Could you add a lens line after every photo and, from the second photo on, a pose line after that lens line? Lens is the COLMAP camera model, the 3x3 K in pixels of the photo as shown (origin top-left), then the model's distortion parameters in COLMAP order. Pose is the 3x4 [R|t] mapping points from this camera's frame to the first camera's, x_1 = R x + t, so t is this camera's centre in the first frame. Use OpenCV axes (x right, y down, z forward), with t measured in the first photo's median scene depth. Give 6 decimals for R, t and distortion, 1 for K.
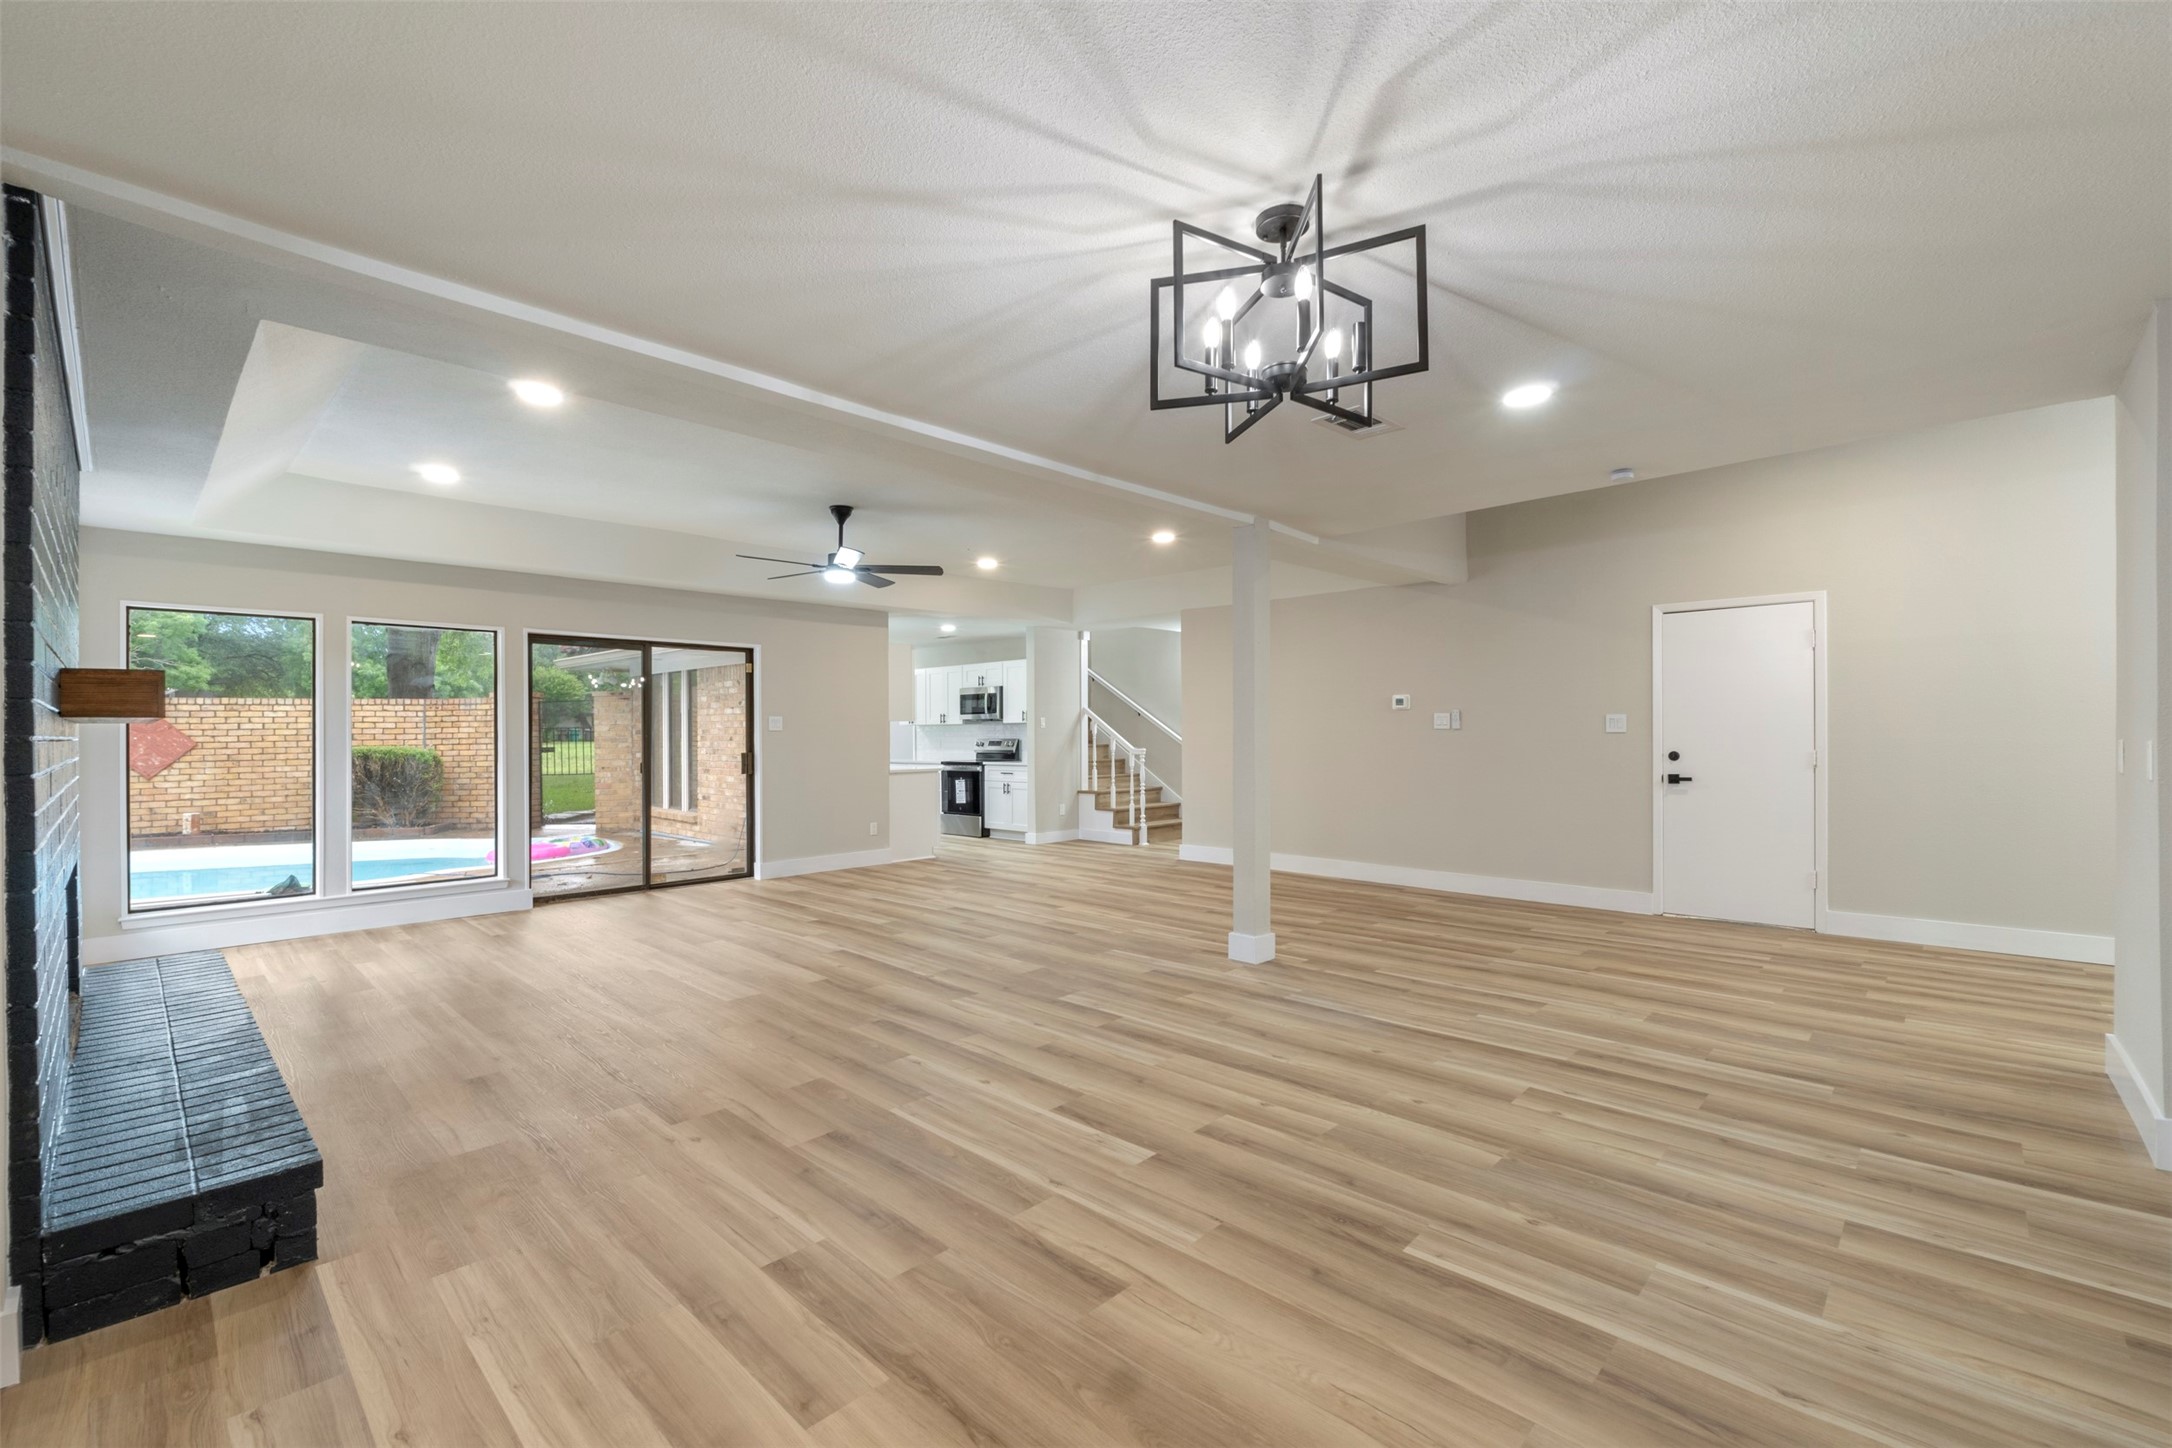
lens RADIAL K [[920.3, 0, 1078.0], [0, 920.3, 731.7], [0, 0, 1]] dist [0.001799, -0.000238]
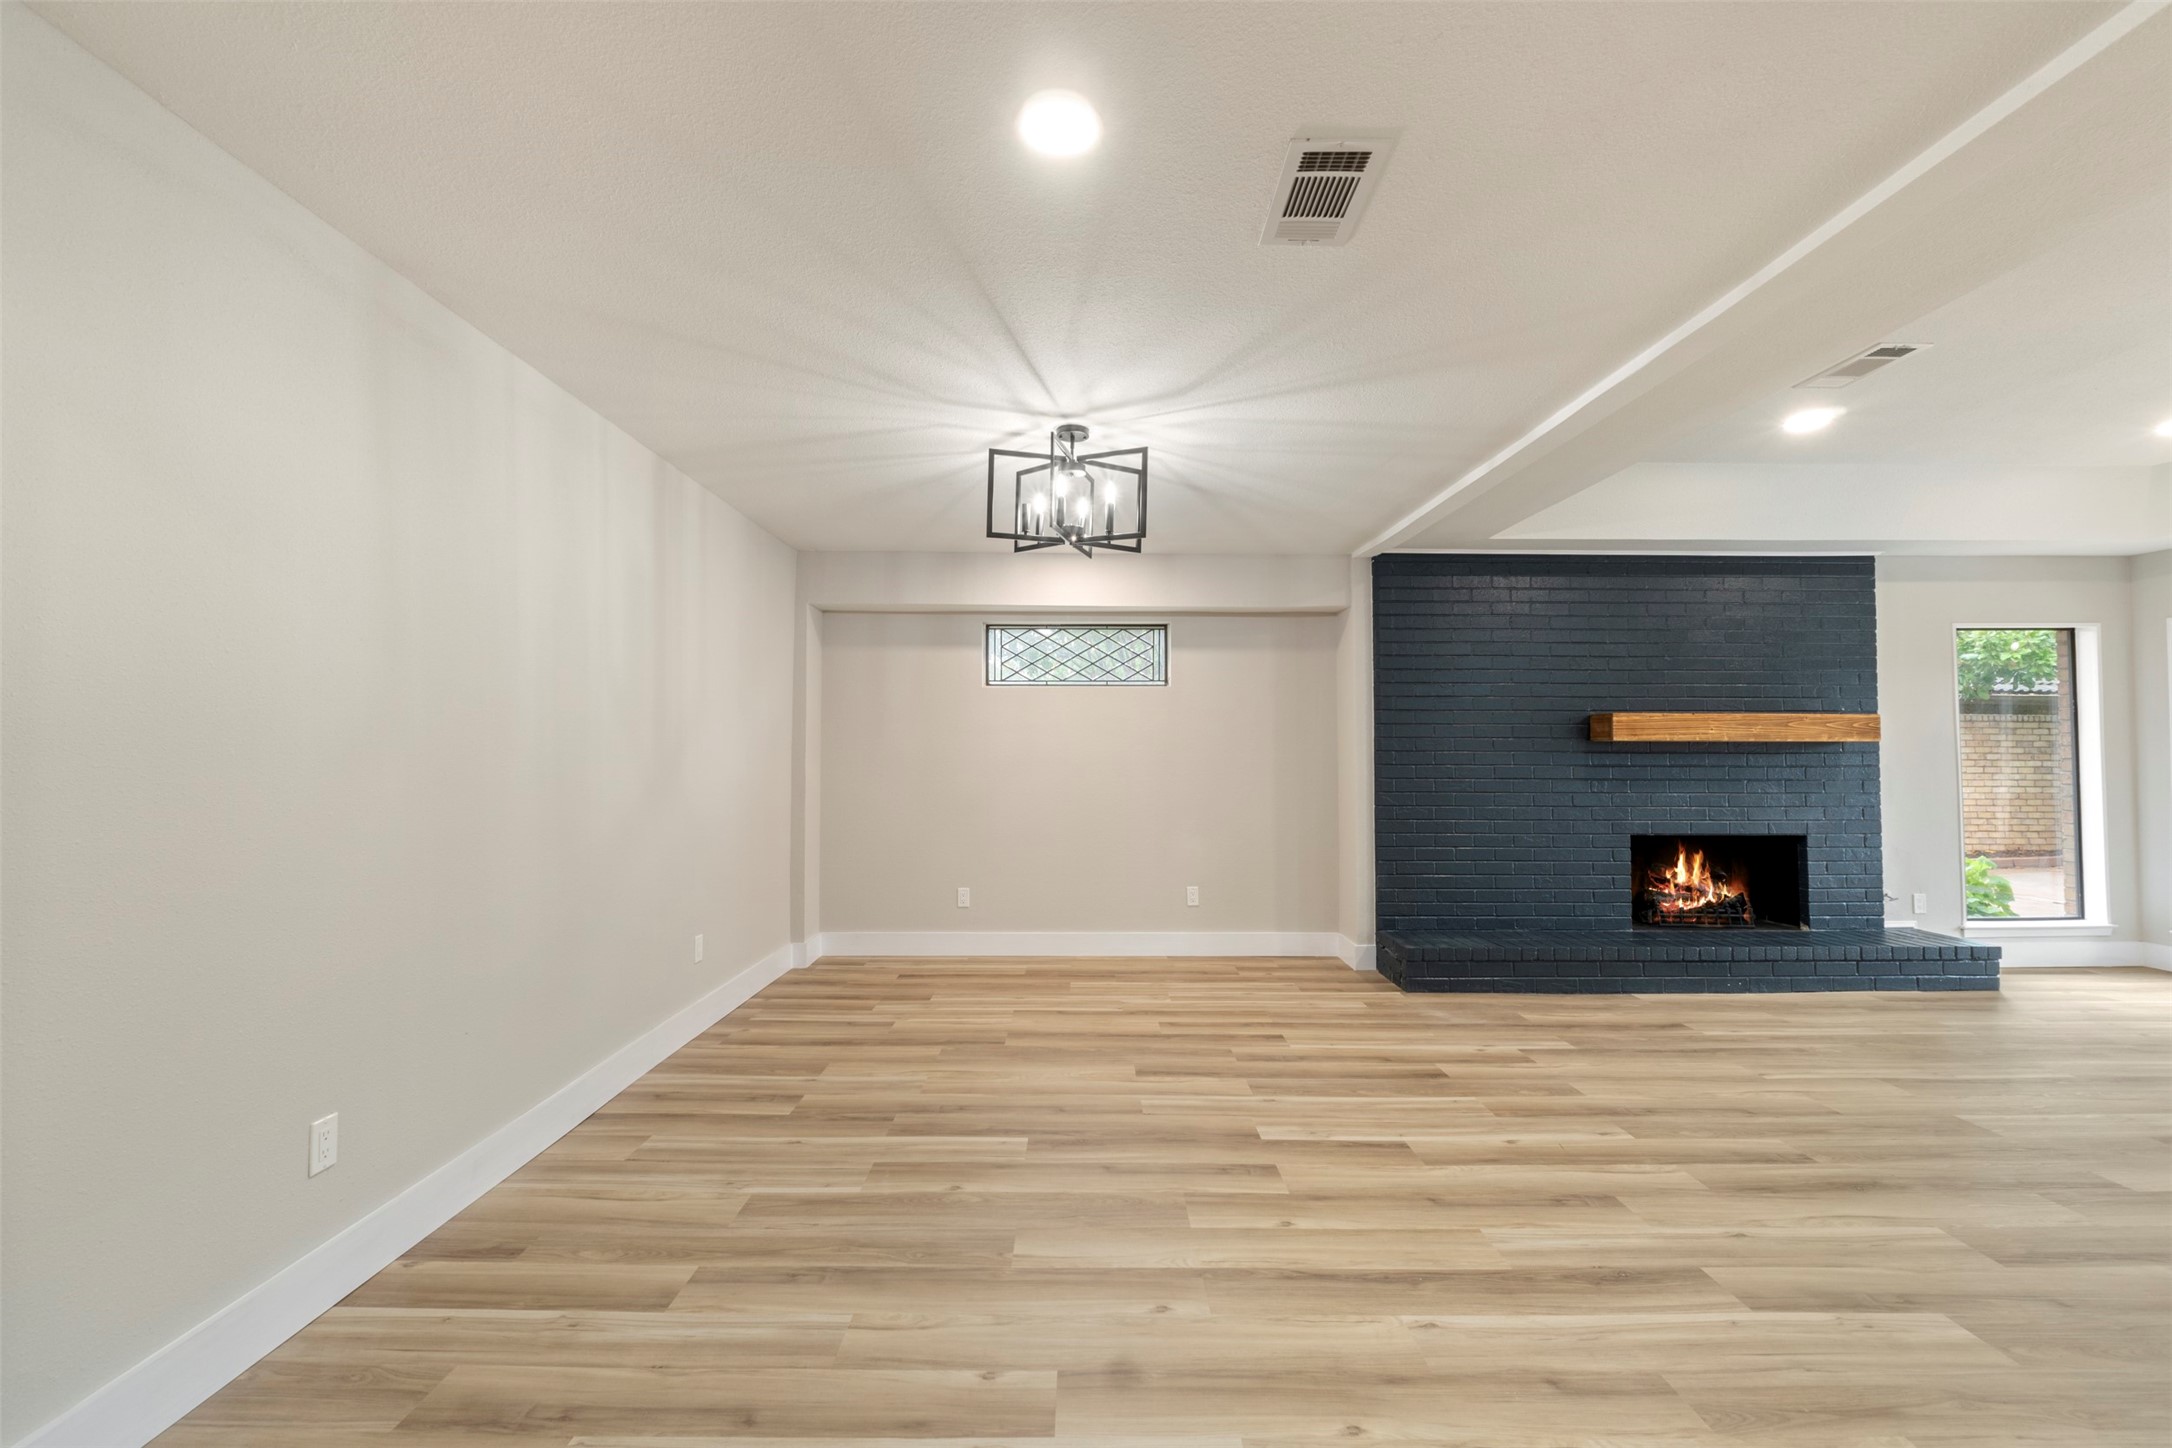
lens RADIAL K [[920.3, 0, 1080.3], [0, 920.3, 722.4], [0, 0, 1]] dist [0.001799, -0.000238]
pose [[-0.722482, -0.020063, -0.691099, 1.068726], [-0.001412, 0.999620, -0.027544, -0.002837], [0.691389, -0.018925, -0.722235, 1.757996]]
